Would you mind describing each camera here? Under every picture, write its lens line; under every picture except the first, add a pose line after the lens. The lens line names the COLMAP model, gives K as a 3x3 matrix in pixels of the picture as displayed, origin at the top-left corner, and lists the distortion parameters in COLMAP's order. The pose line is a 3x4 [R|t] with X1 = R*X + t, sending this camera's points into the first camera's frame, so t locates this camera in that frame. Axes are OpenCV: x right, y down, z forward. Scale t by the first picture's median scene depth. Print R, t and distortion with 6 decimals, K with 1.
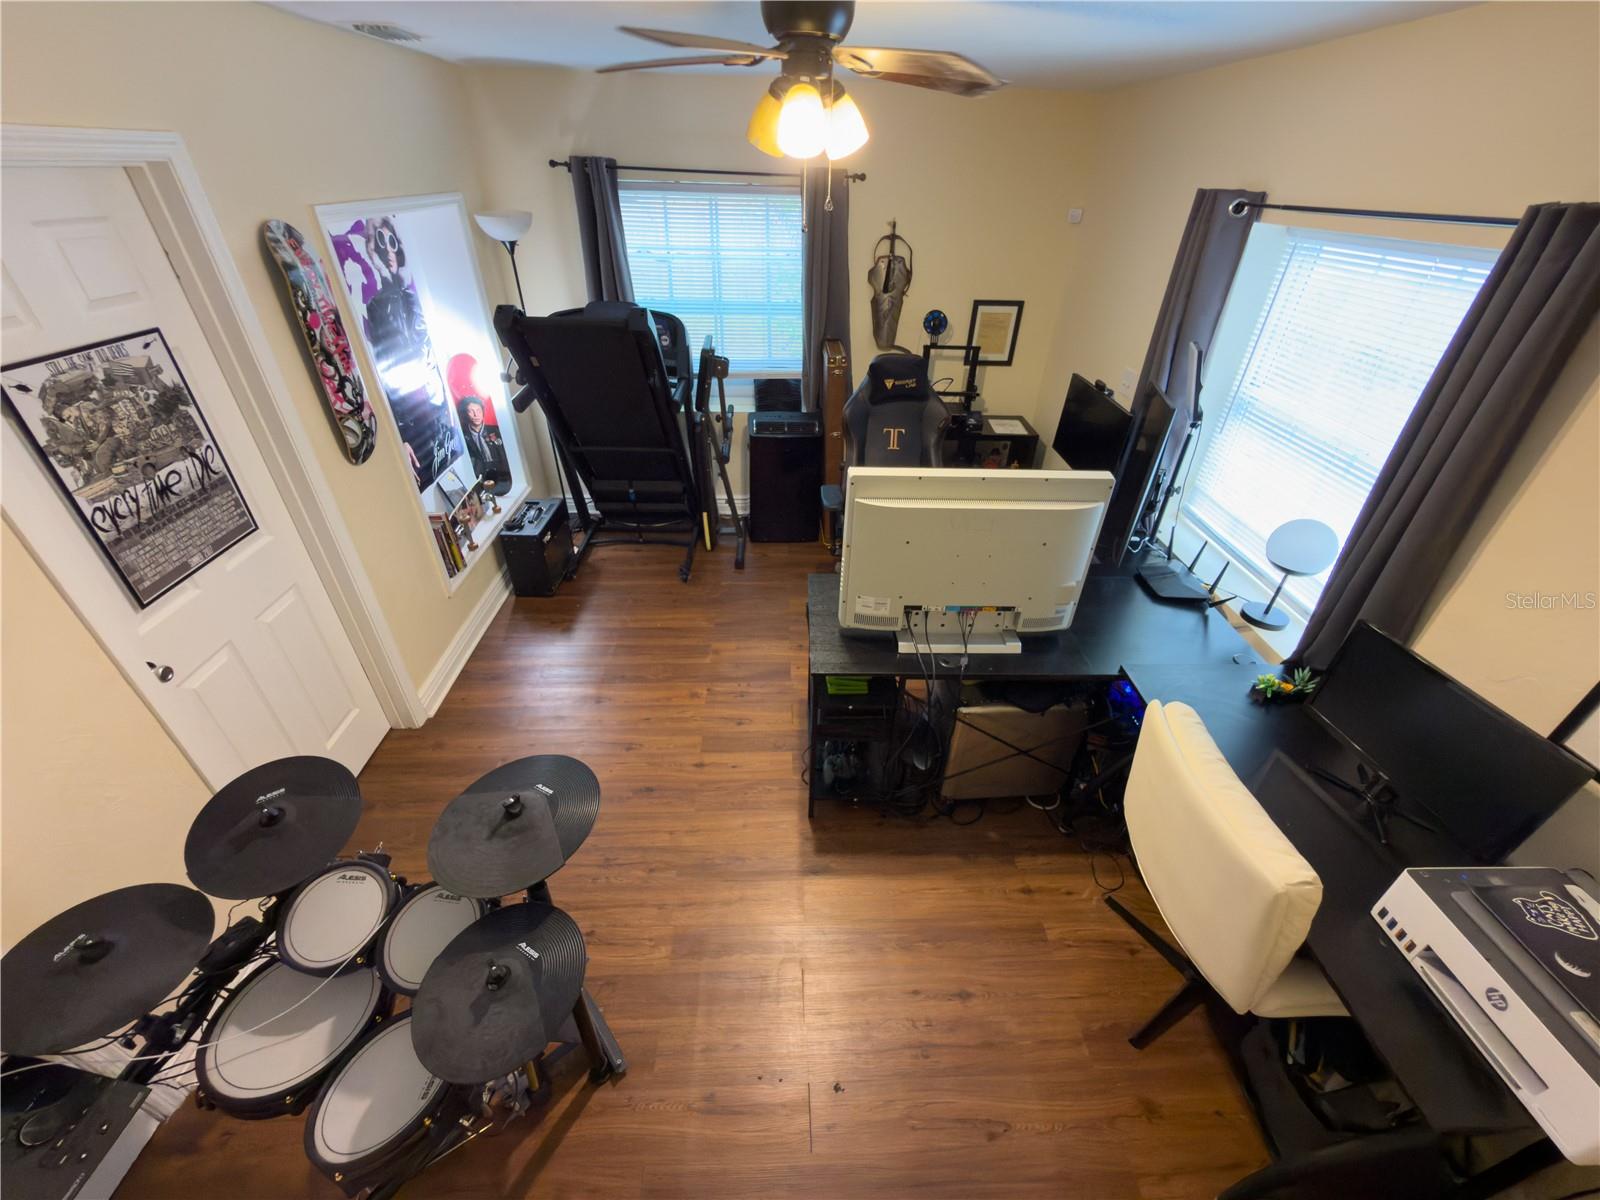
lens RADIAL K [[635.4, 0, 799.1], [0, 635.4, 590.5], [0, 0, 1]] dist [-0.000824, -0.000754]
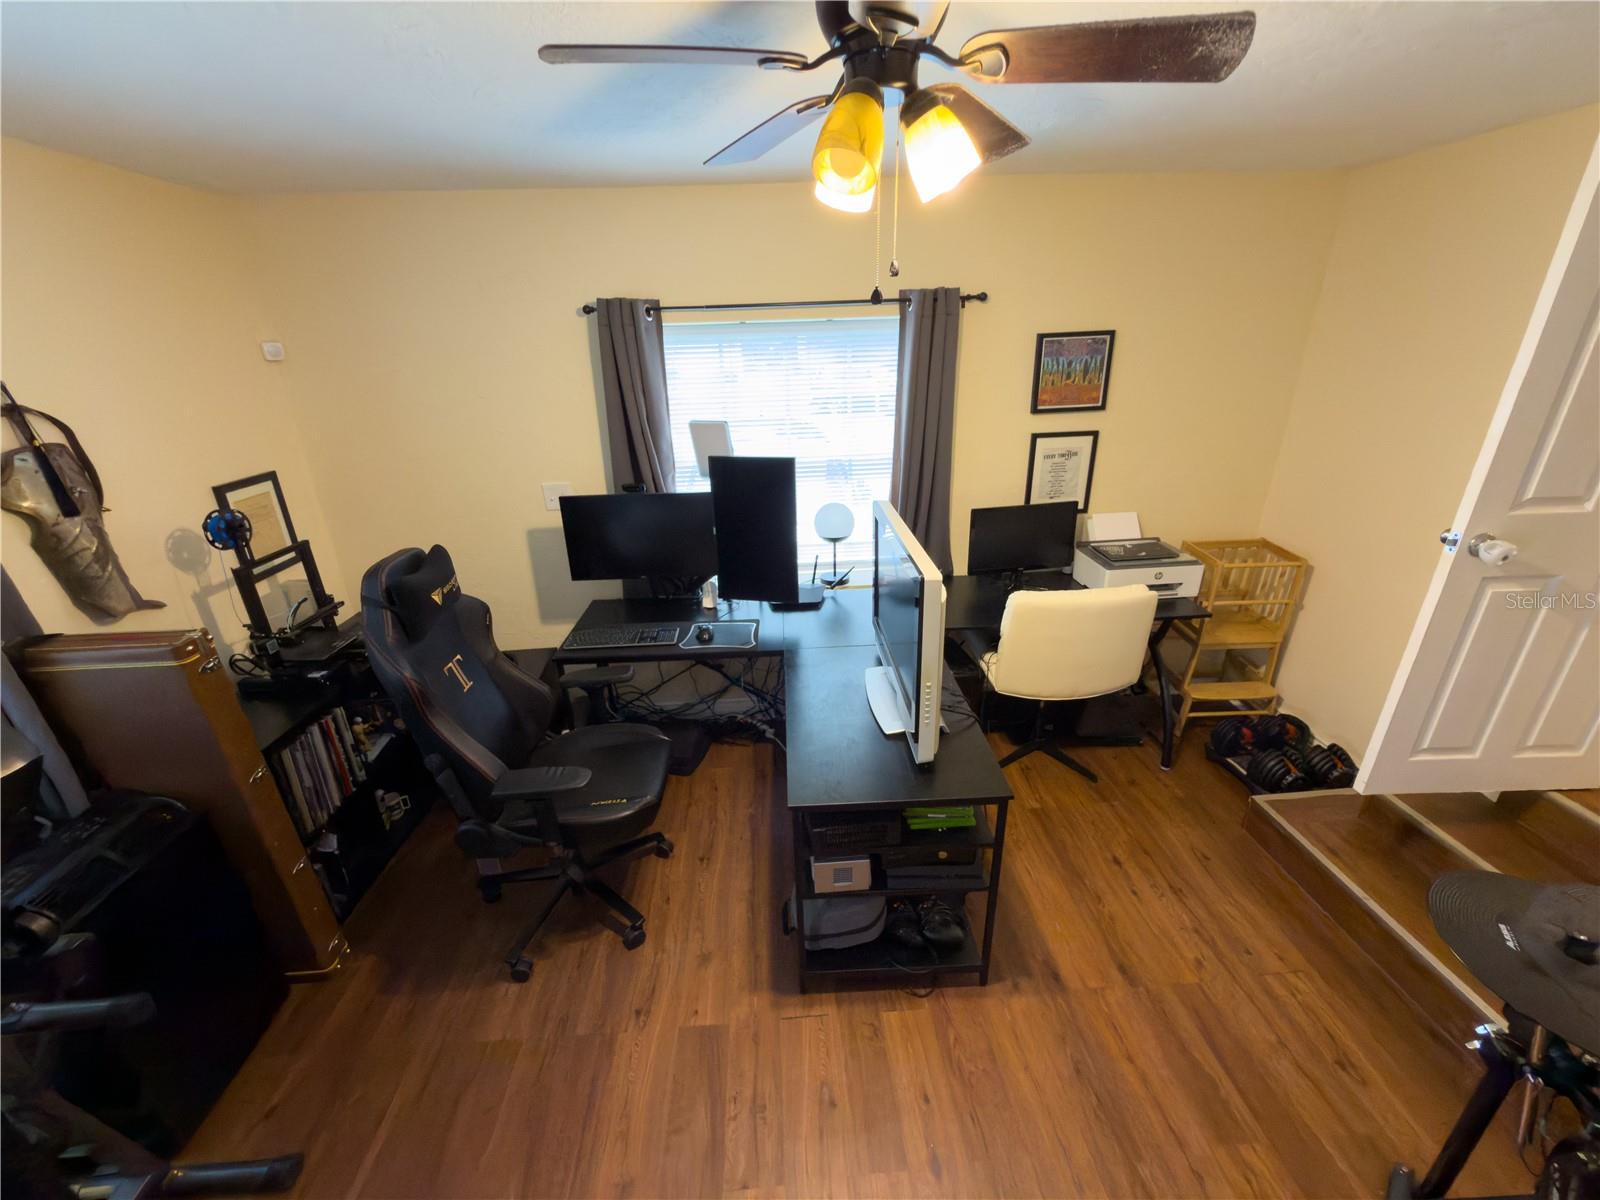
lens RADIAL K [[635.4, 0, 806.9], [0, 635.4, 587.5], [0, 0, 1]] dist [-0.000824, -0.000754]
pose [[-0.023566, -0.390312, 0.920381, -0.545385], [0.575761, 0.747327, 0.331666, -0.435573], [-0.817278, 0.537736, 0.207115, 0.775978]]
